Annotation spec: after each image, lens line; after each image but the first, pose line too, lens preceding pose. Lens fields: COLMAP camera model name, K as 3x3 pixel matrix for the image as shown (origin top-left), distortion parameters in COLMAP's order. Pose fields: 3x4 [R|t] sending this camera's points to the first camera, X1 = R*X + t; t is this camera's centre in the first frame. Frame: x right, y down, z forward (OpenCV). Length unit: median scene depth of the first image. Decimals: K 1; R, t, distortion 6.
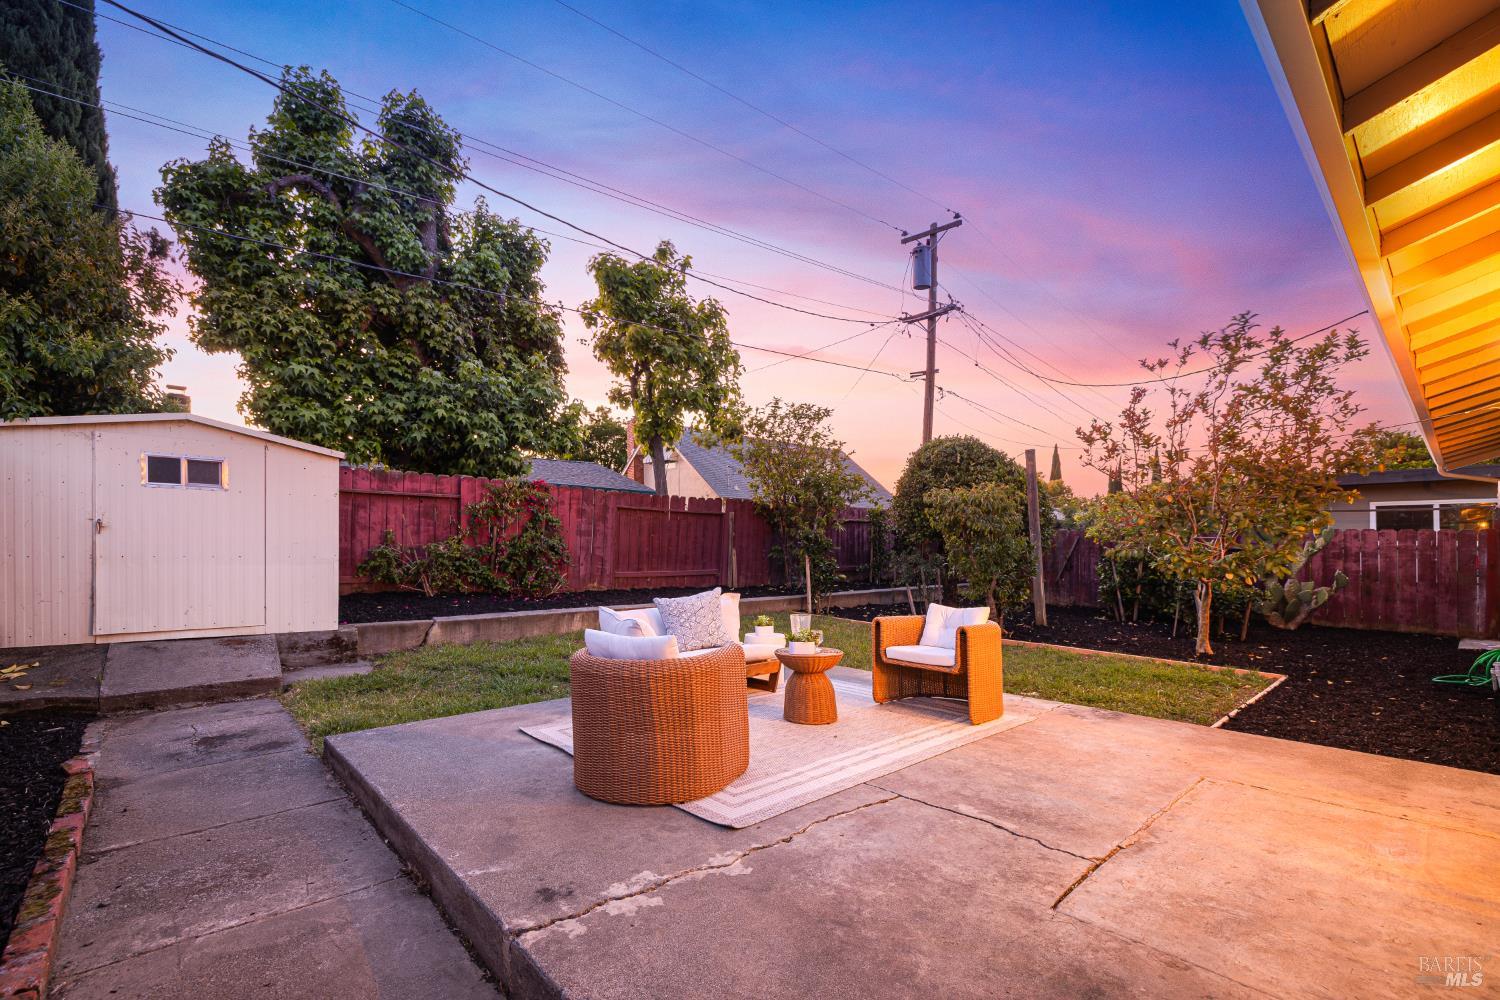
lens RADIAL K [[639.2, 0, 747.1], [0, 639.2, 558.3], [0, 0, 1]] dist [0.000549, -0.000093]
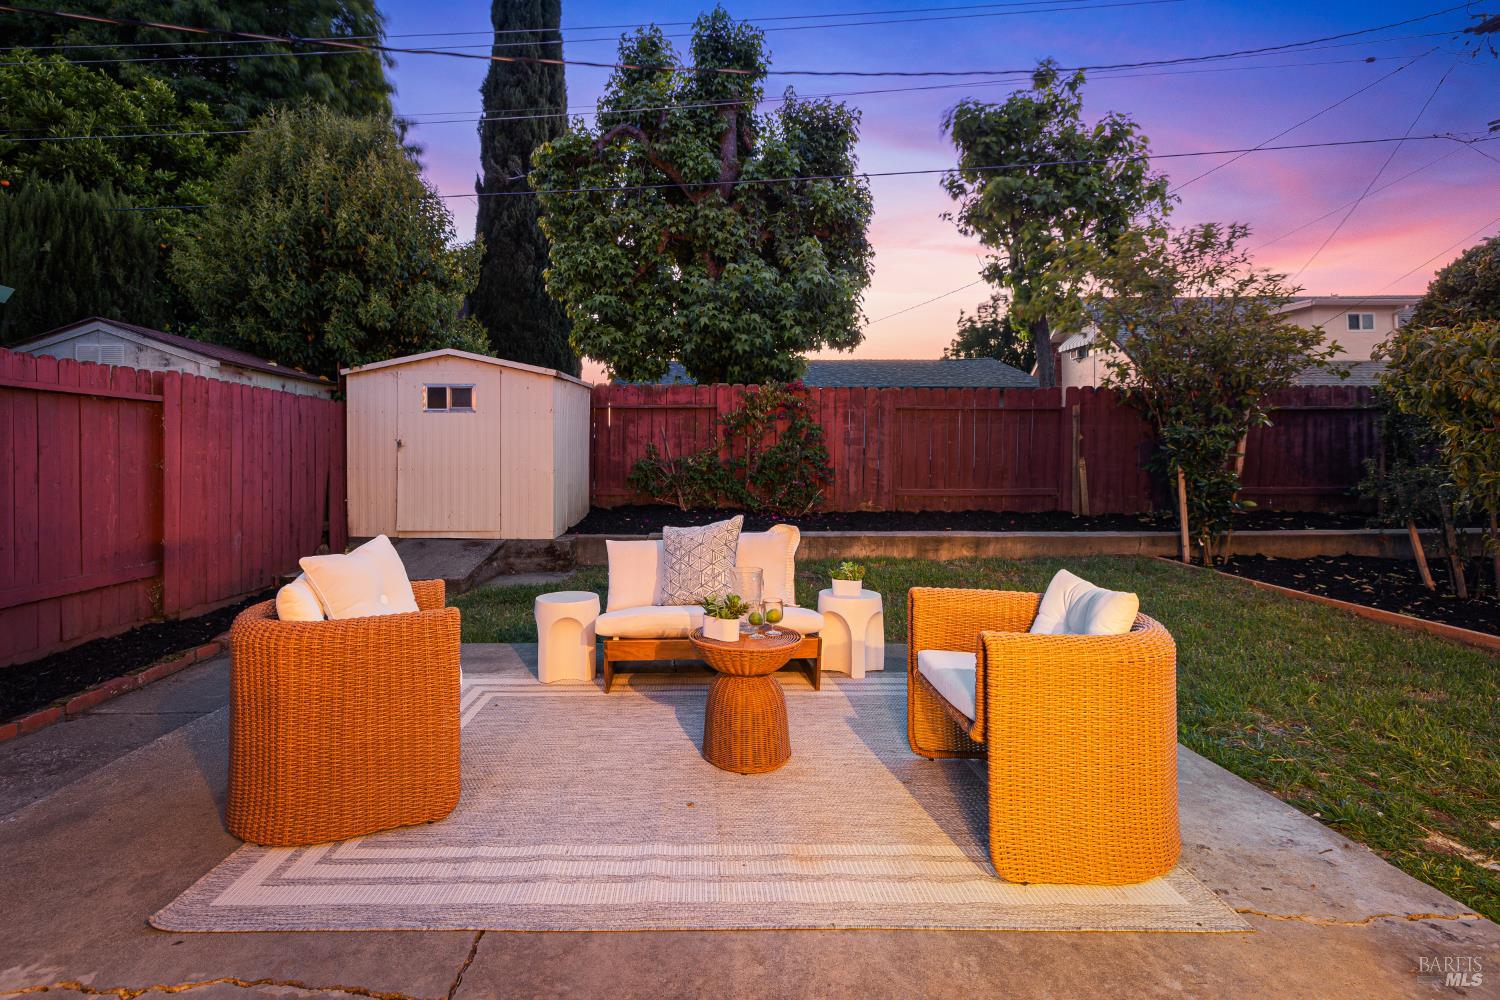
lens RADIAL K [[686.3, 0, 716.2], [0, 686.3, 460.9], [0, 0, 1]] dist [0.001257, 0.000664]
pose [[0.755315, -0.008111, -0.655311, 0.198054], [-0.002493, 0.999881, -0.015249, 0.000024], [0.655357, 0.013151, 0.755205, 0.213821]]
